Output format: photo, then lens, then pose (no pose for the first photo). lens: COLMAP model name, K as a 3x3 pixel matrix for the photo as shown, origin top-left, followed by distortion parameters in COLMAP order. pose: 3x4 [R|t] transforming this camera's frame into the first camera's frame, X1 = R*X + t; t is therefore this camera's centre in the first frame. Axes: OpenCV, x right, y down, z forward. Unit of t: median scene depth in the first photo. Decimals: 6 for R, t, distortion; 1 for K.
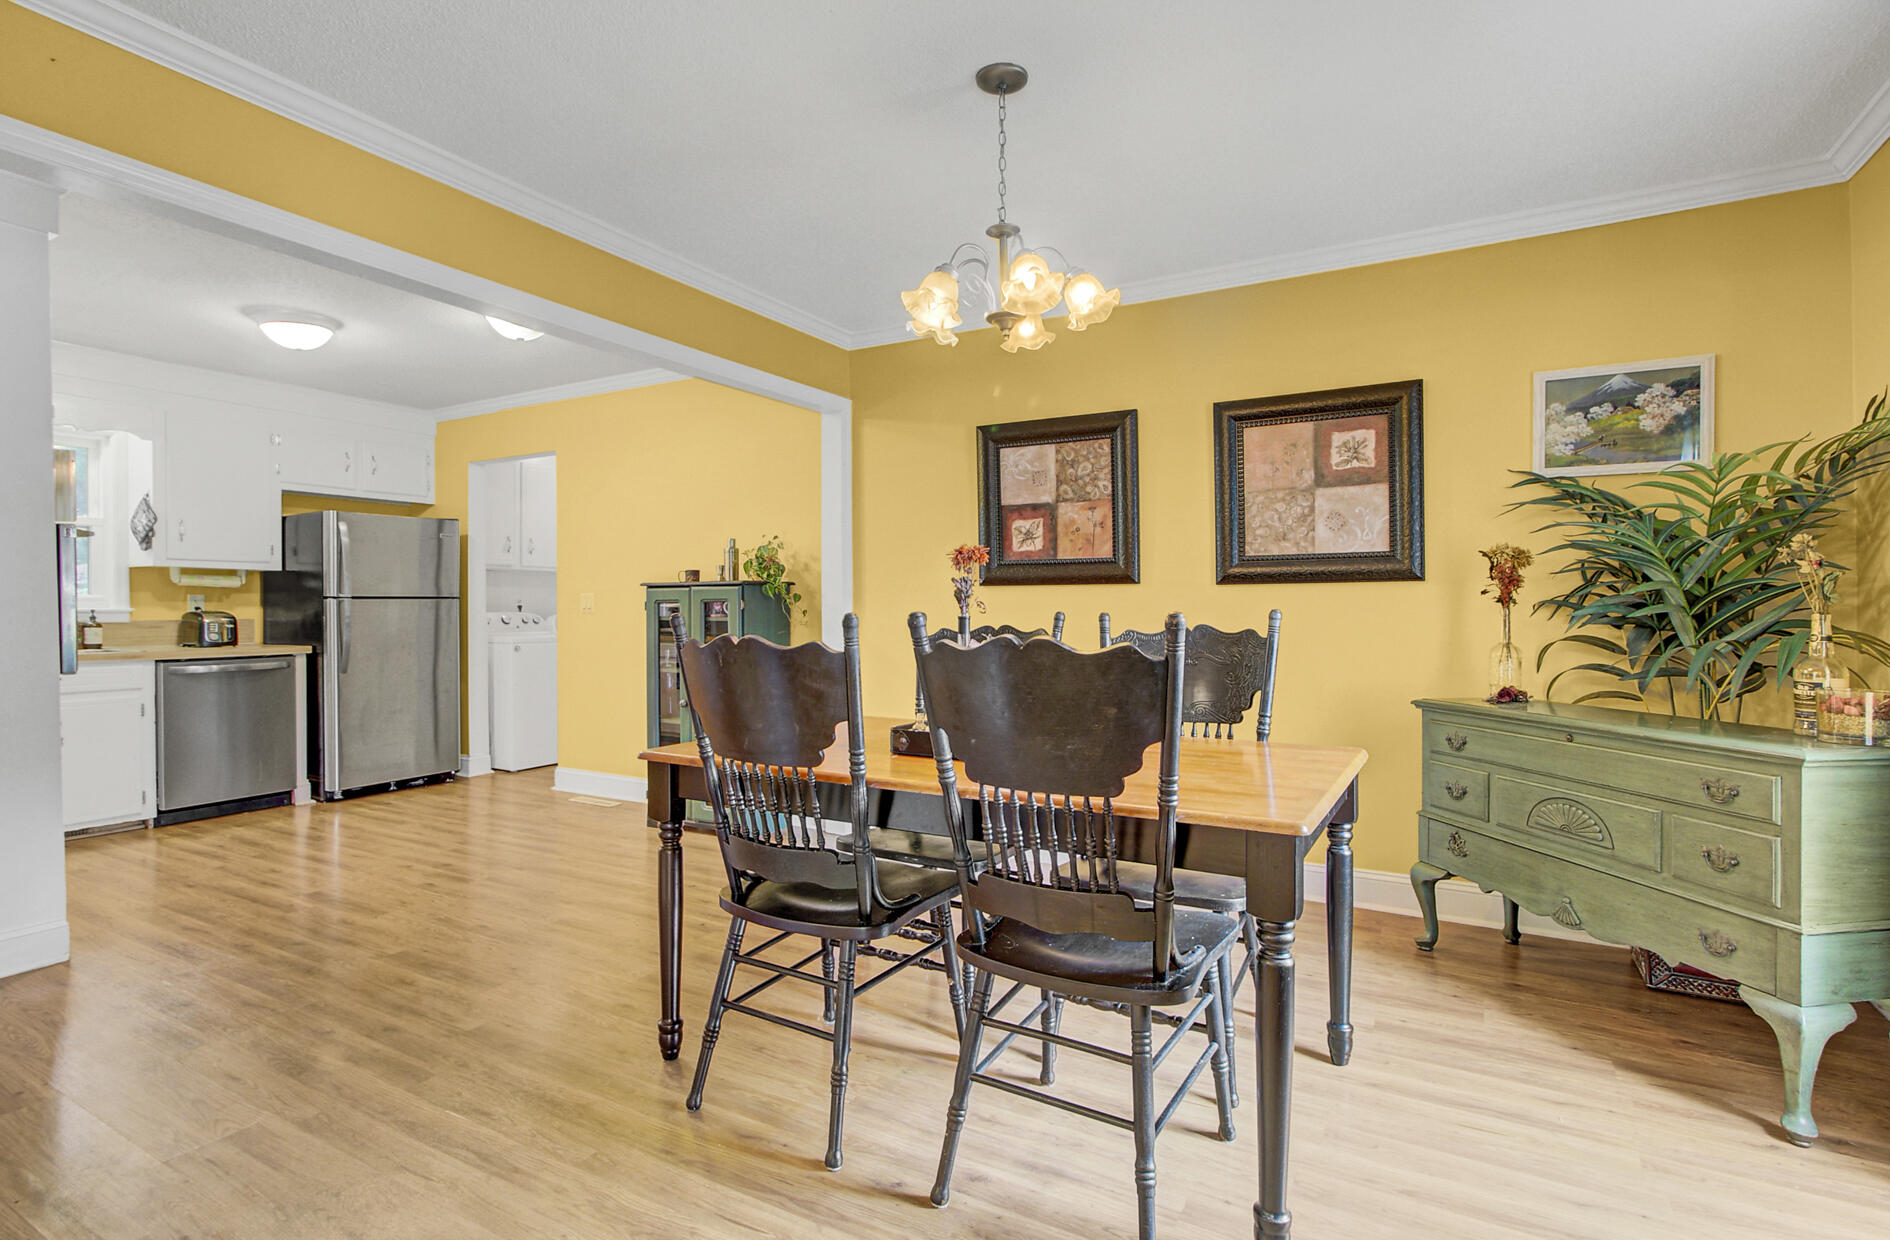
lens RADIAL K [[895.4, 0, 952.5], [0, 895.4, 615.0], [0, 0, 1]] dist [-0.001107, 0.000200]
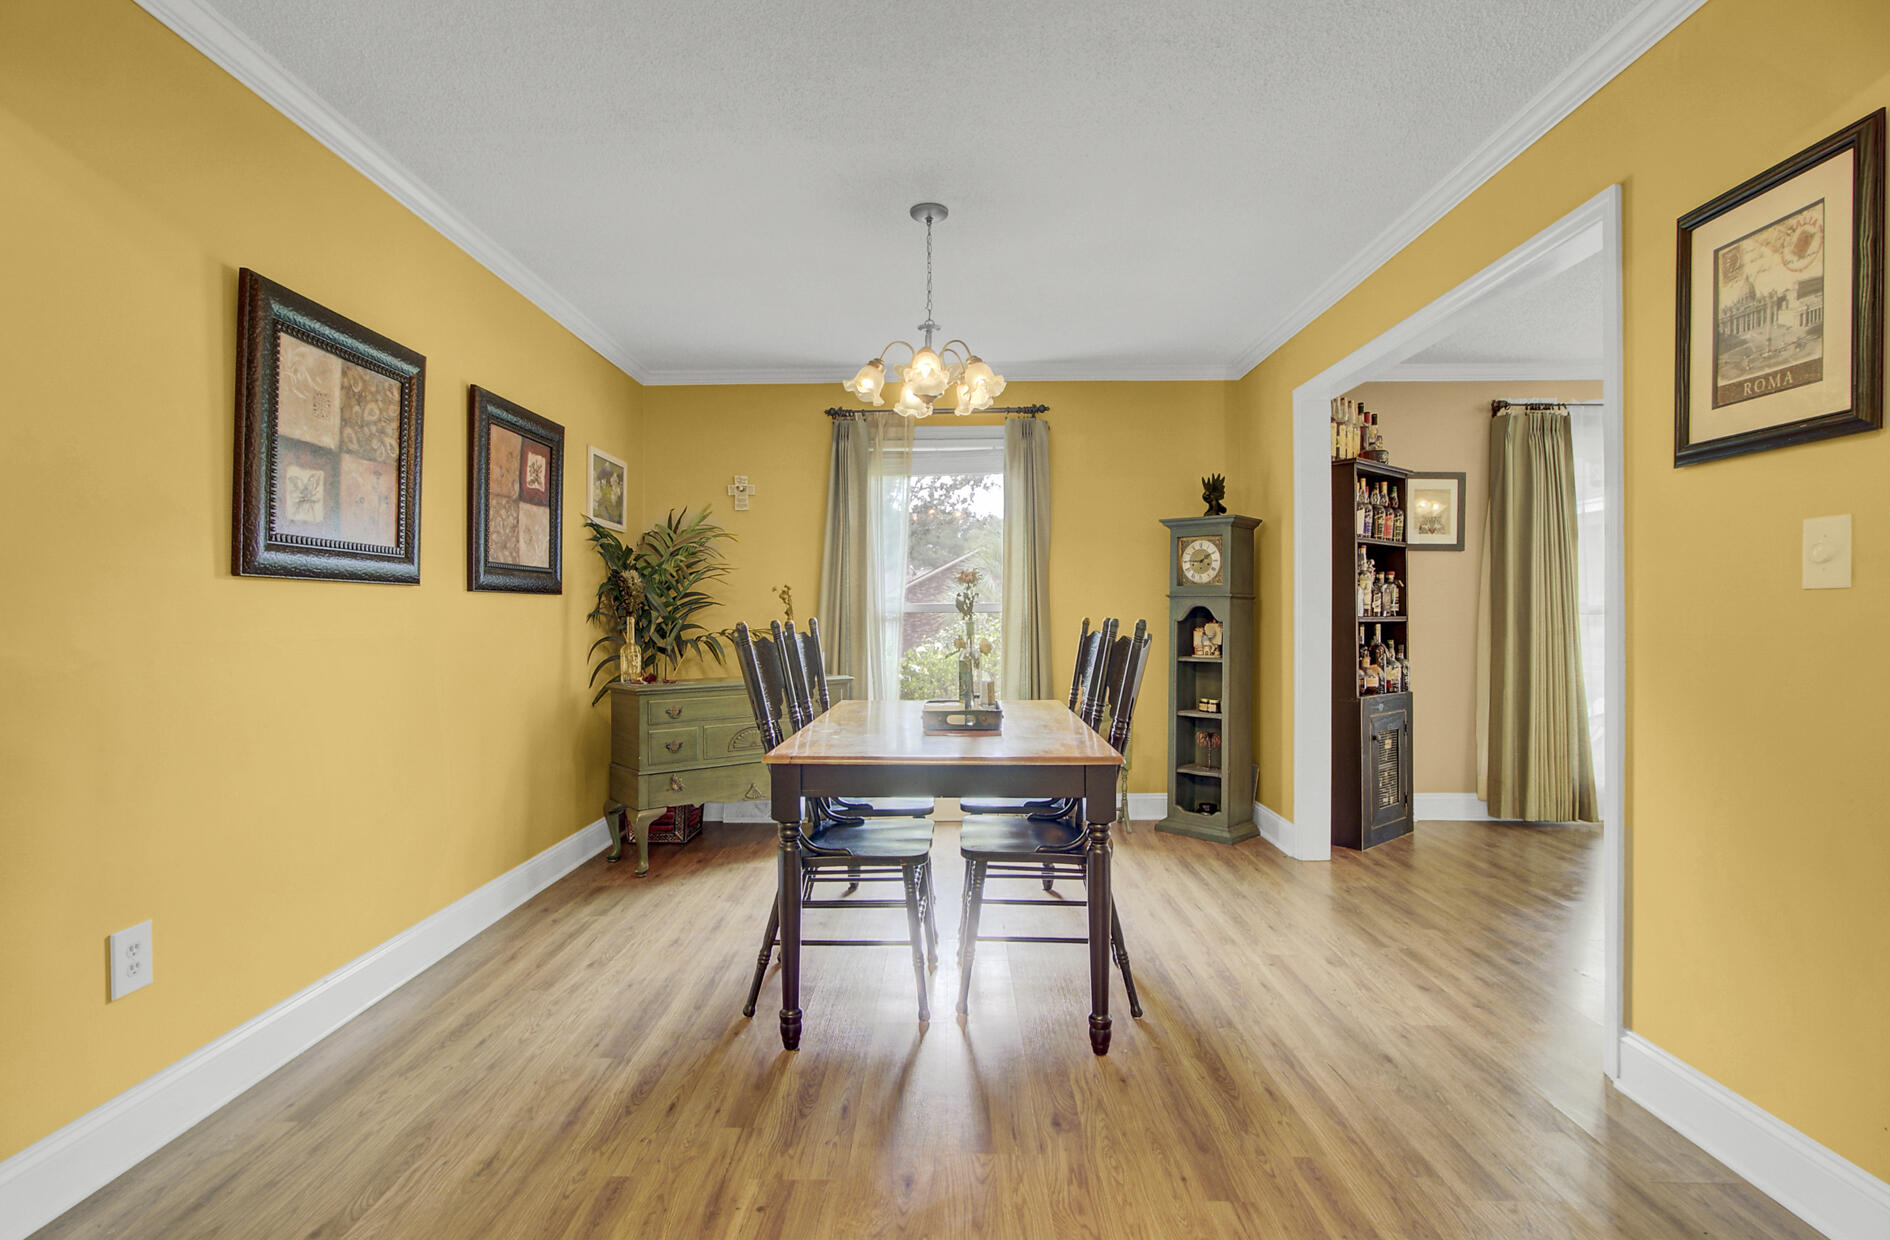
lens RADIAL K [[933.2, 0, 941.9], [0, 933.2, 611.6], [0, 0, 1]] dist [-0.003251, 0.000630]
pose [[-0.480408, 0.006024, 0.877024, -0.683810], [0.010174, 0.999947, -0.001295, -0.007928], [-0.876986, 0.008301, -0.480444, 0.974279]]
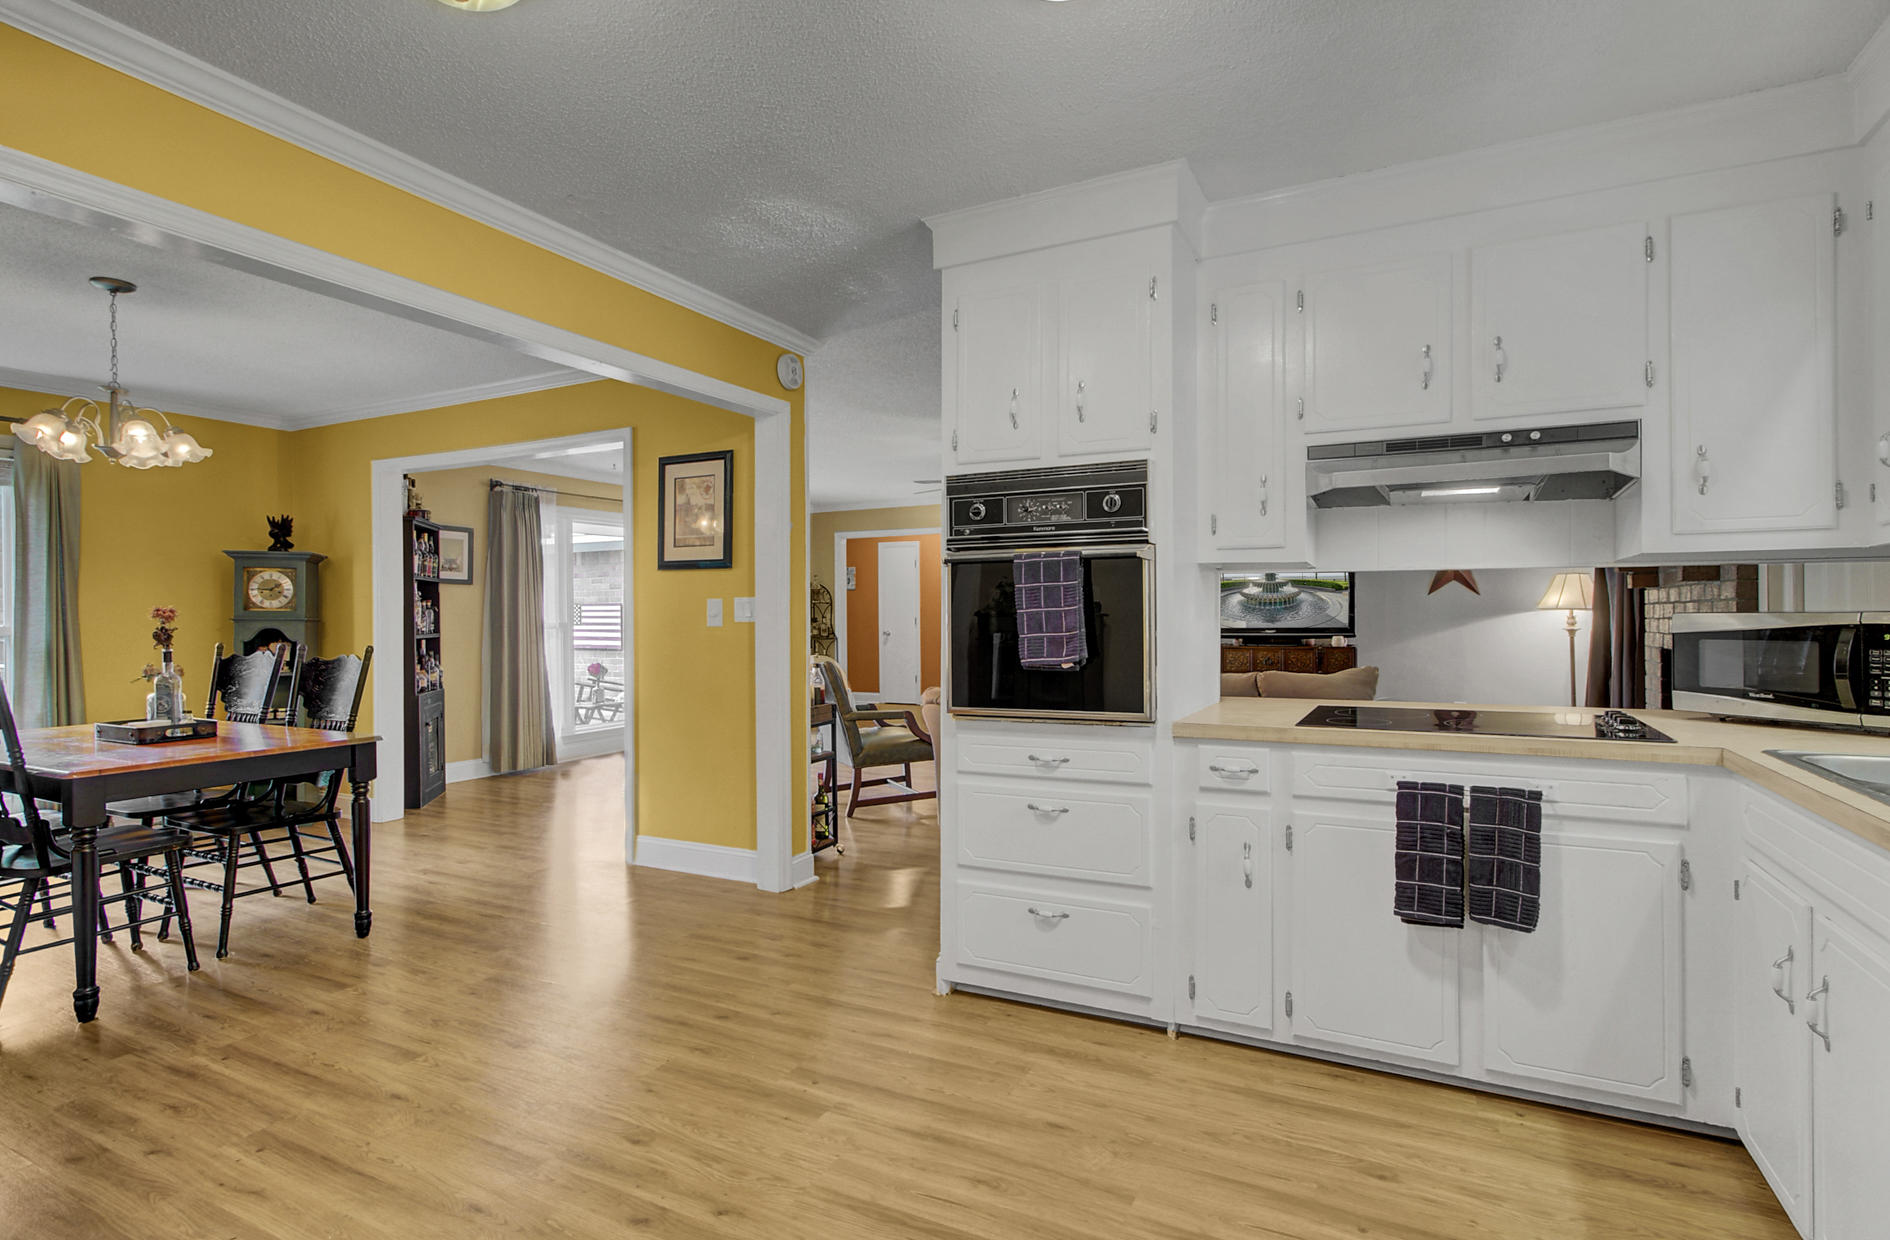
lens RADIAL K [[933.2, 0, 941.9], [0, 933.2, 611.6], [0, 0, 1]] dist [-0.003251, 0.000630]
pose [[-0.999236, 0.015494, -0.035878, -0.732726], [0.015222, 0.999853, 0.007852, -0.033913], [0.035995, 0.007300, -0.999325, 1.520161]]
